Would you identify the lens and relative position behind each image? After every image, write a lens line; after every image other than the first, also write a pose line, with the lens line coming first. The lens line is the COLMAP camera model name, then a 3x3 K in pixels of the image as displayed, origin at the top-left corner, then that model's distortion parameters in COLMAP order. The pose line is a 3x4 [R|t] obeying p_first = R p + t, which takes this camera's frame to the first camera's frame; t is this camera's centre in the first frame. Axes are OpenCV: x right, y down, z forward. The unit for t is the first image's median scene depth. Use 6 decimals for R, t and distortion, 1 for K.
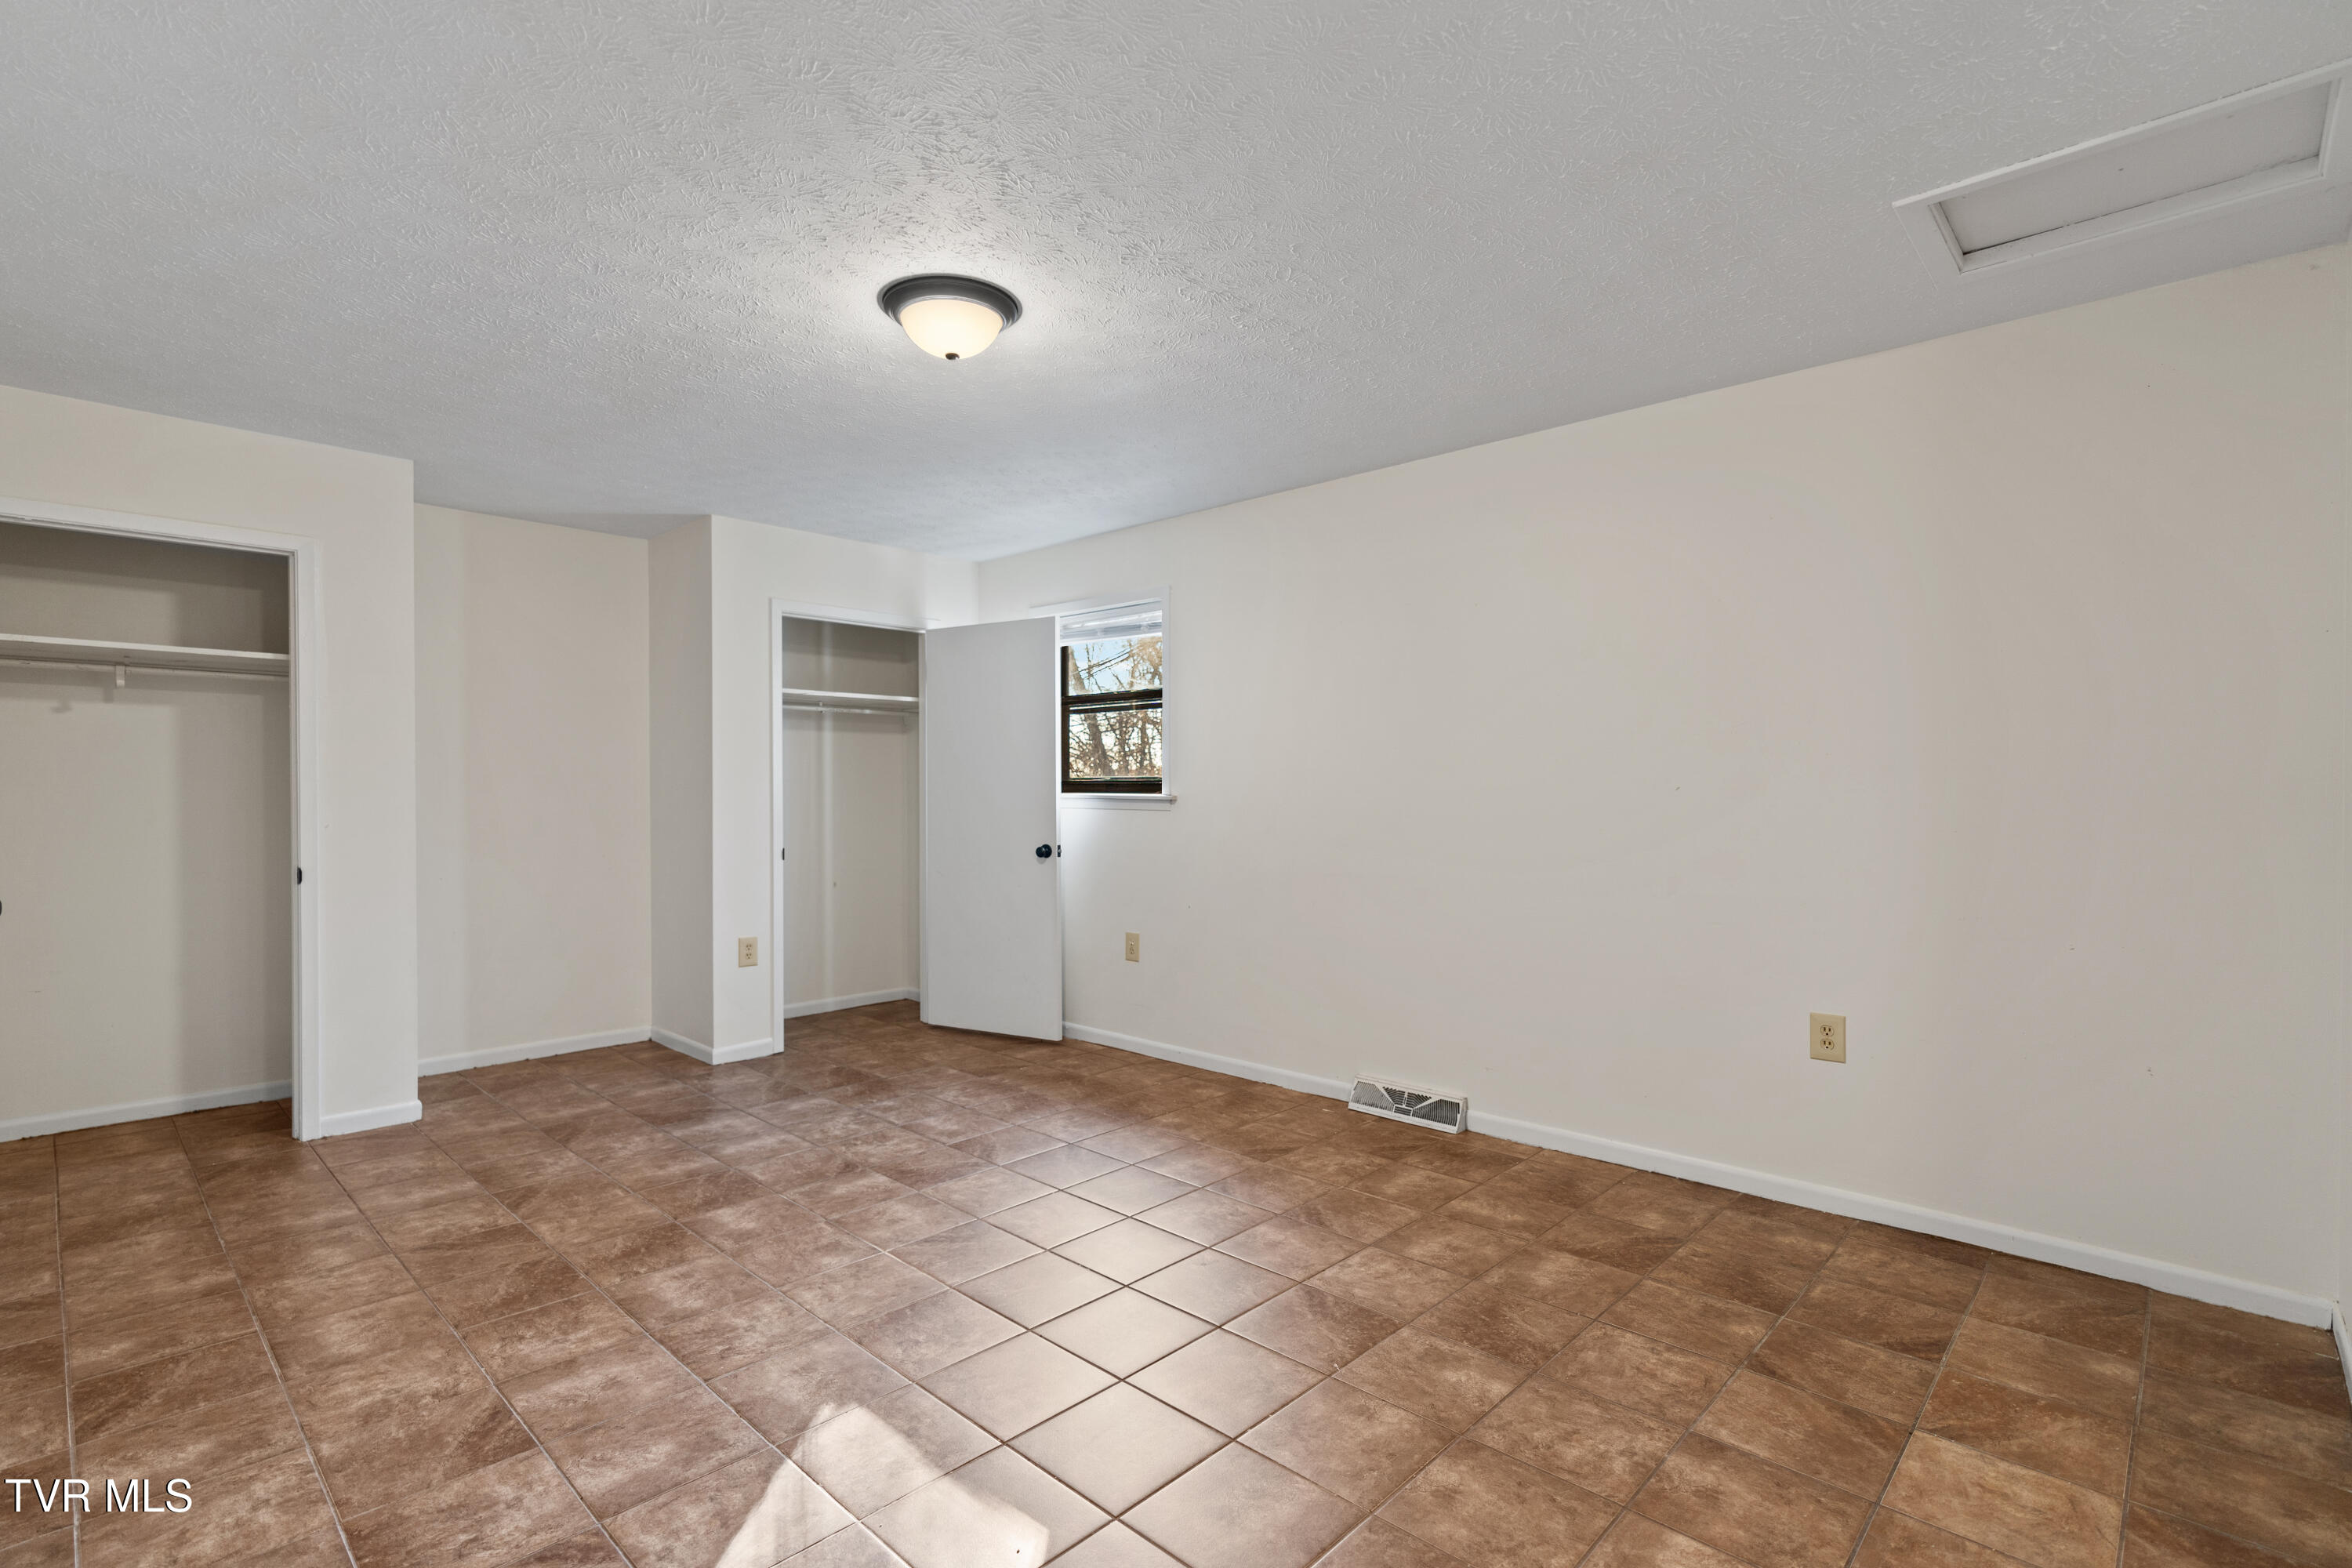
lens RADIAL K [[1084.7, 0, 1164.2], [0, 1084.7, 790.3], [0, 0, 1]] dist [-0.010533, 0.001273]
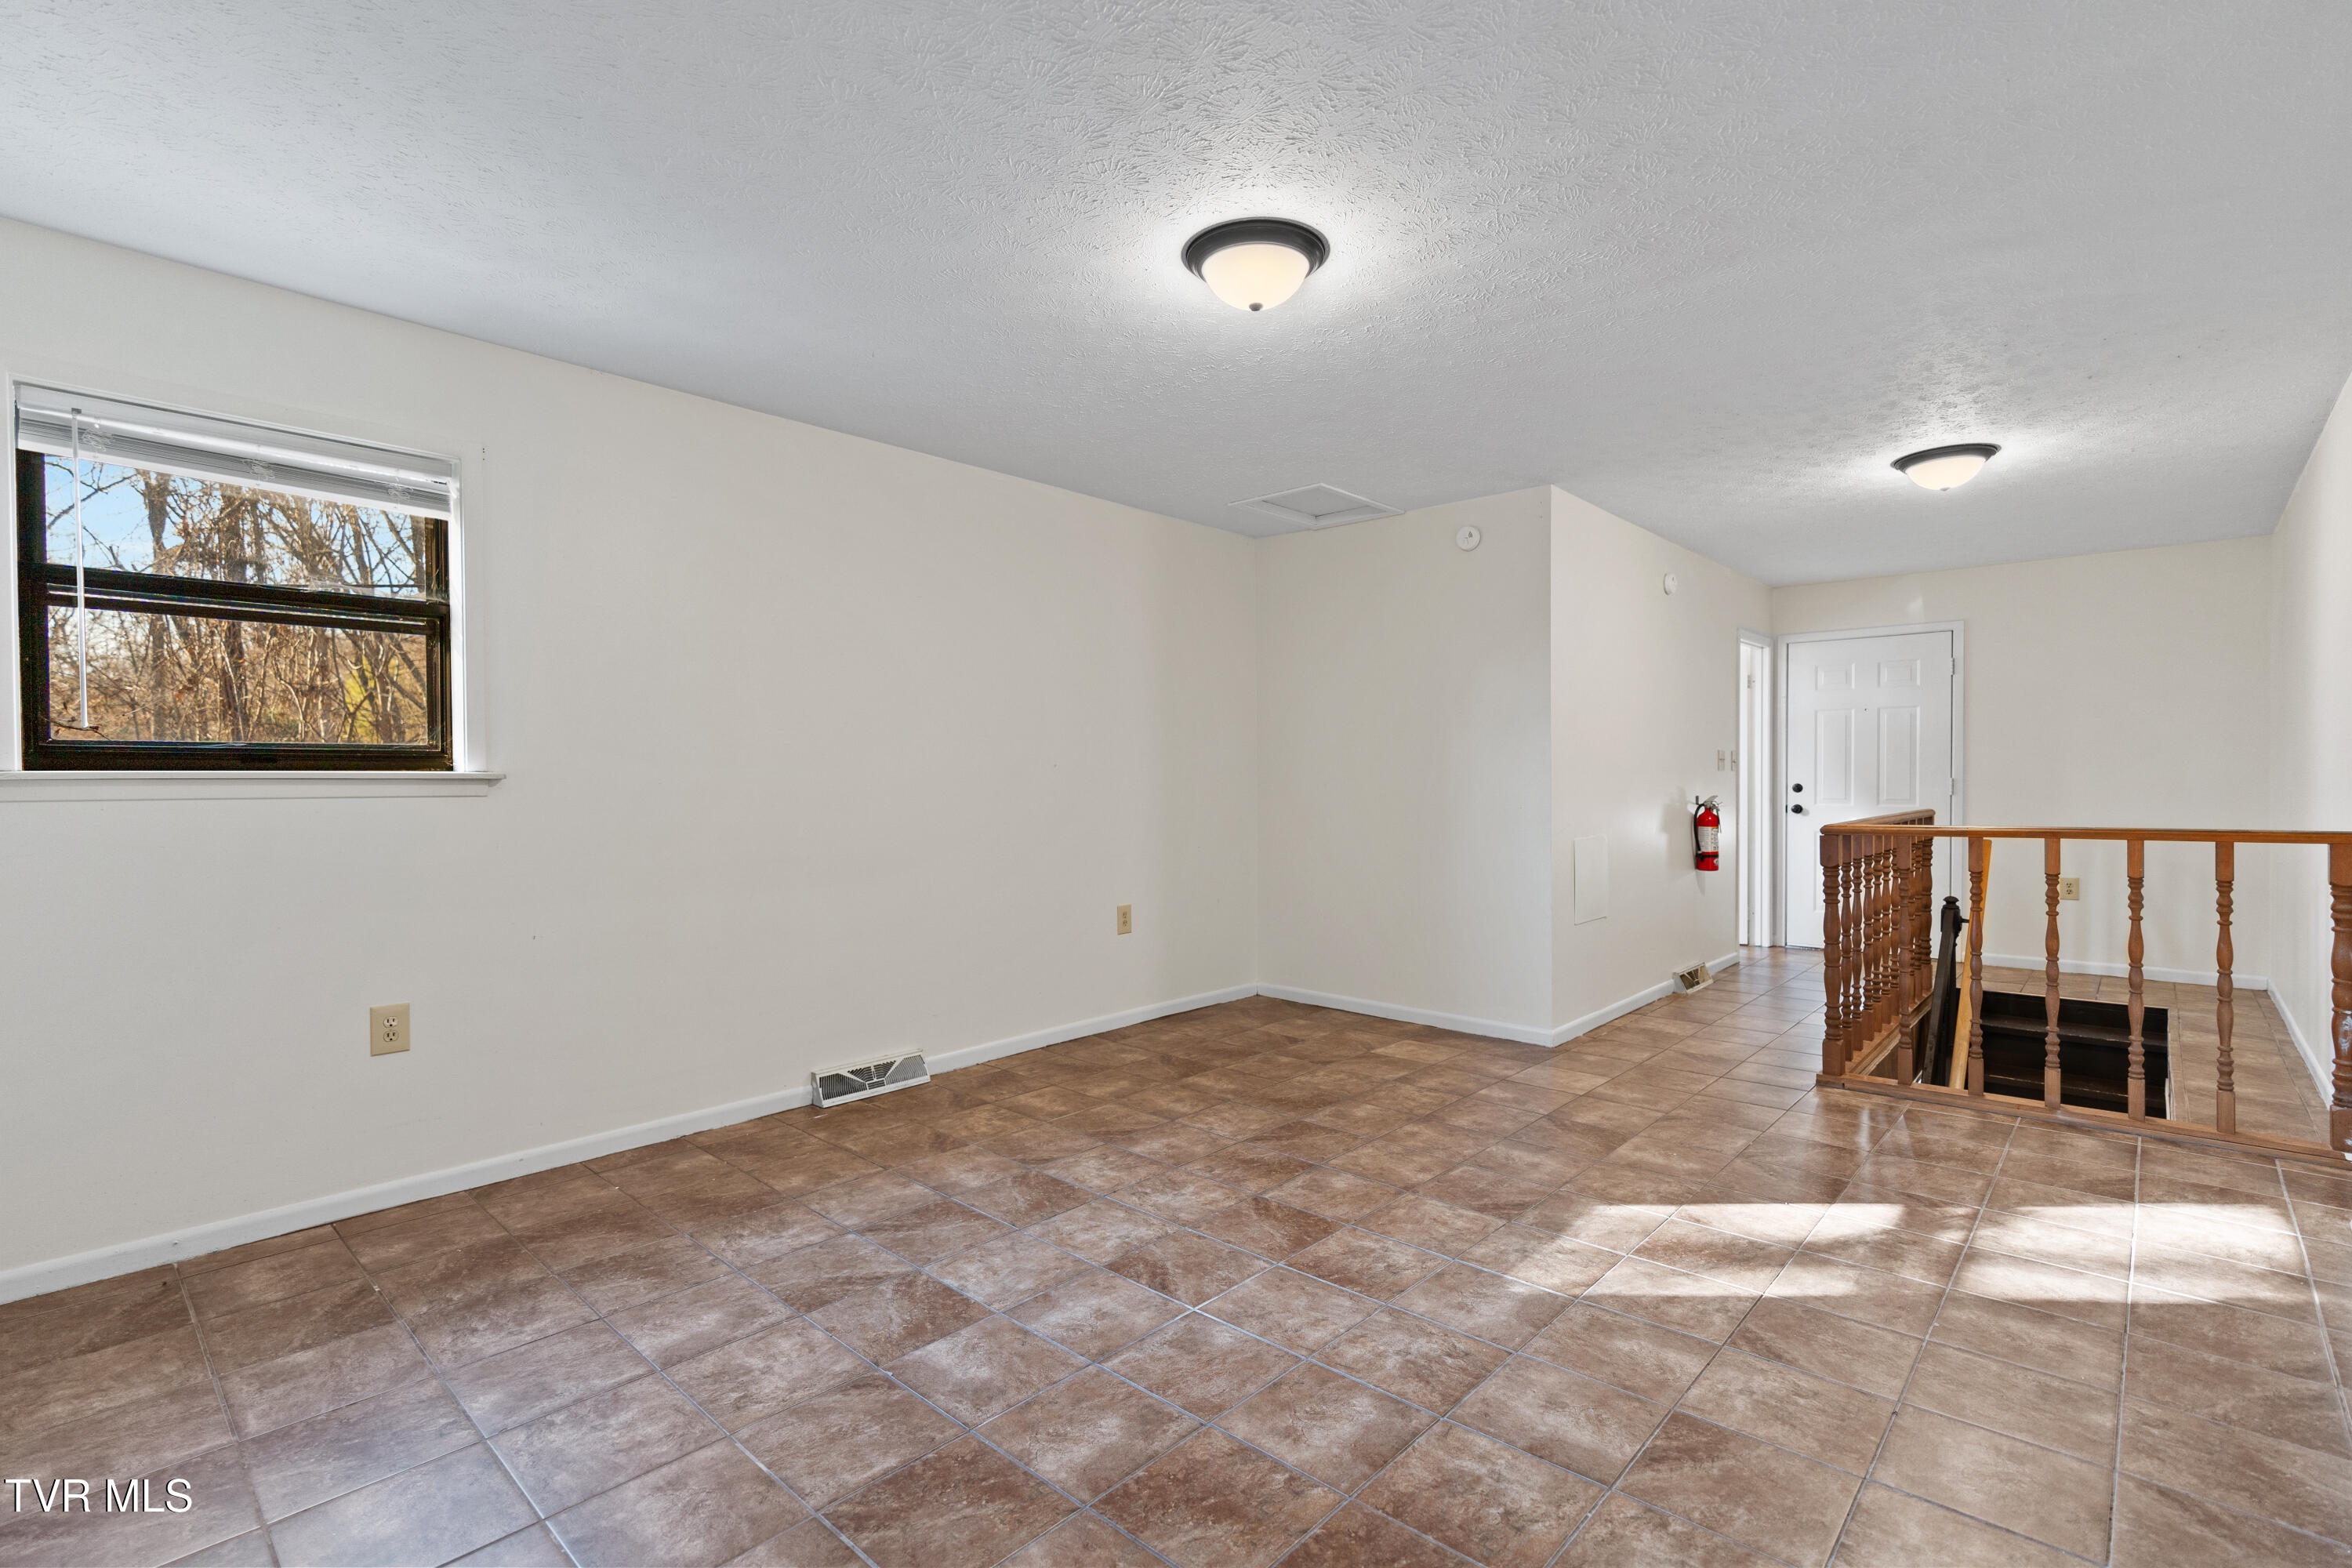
lens RADIAL K [[1084.7, 0, 1161.3], [0, 1084.7, 782.6], [0, 0, 1]] dist [-0.010533, 0.001273]
pose [[-0.011107, -0.006729, 0.999916, -0.924299], [0.004540, 0.999967, 0.006779, 0.011380], [-0.999928, 0.004615, -0.011076, 0.873599]]
